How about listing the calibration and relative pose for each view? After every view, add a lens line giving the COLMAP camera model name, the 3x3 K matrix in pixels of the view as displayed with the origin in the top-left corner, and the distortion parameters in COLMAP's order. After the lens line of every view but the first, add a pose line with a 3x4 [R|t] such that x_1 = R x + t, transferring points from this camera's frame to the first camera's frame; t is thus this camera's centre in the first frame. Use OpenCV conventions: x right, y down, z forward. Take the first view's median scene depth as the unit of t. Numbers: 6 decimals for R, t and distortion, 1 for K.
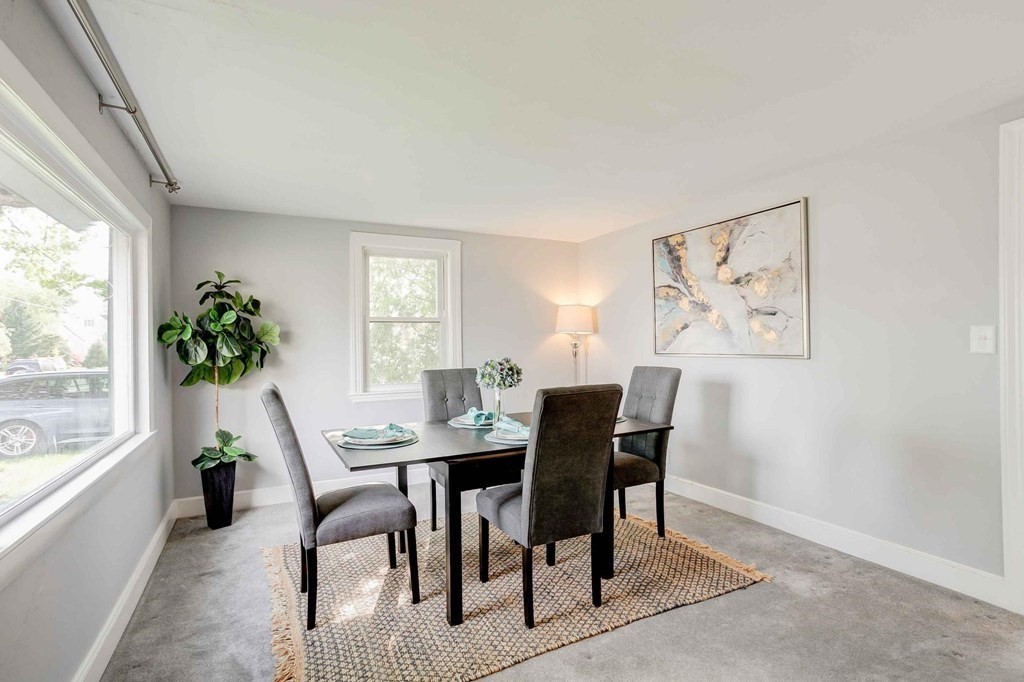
lens RADIAL K [[493.2, 0, 507.1], [0, 493.2, 342.2], [0, 0, 1]] dist [-0.055155, 0.036464]
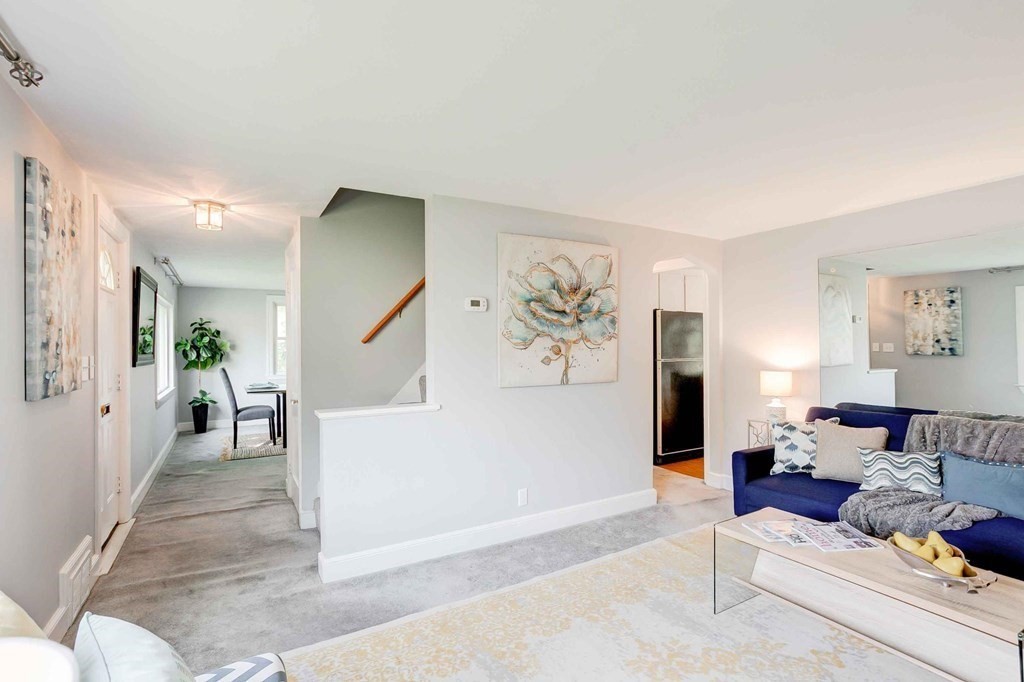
lens RADIAL K [[493.2, 0, 507.1], [0, 493.2, 342.2], [0, 0, 1]] dist [-0.055155, 0.036464]
pose [[0.998516, 0.006999, 0.054003, 0.689180], [-0.006950, 0.999975, -0.001081, -0.044407], [-0.054009, 0.000705, 0.998540, -1.299448]]
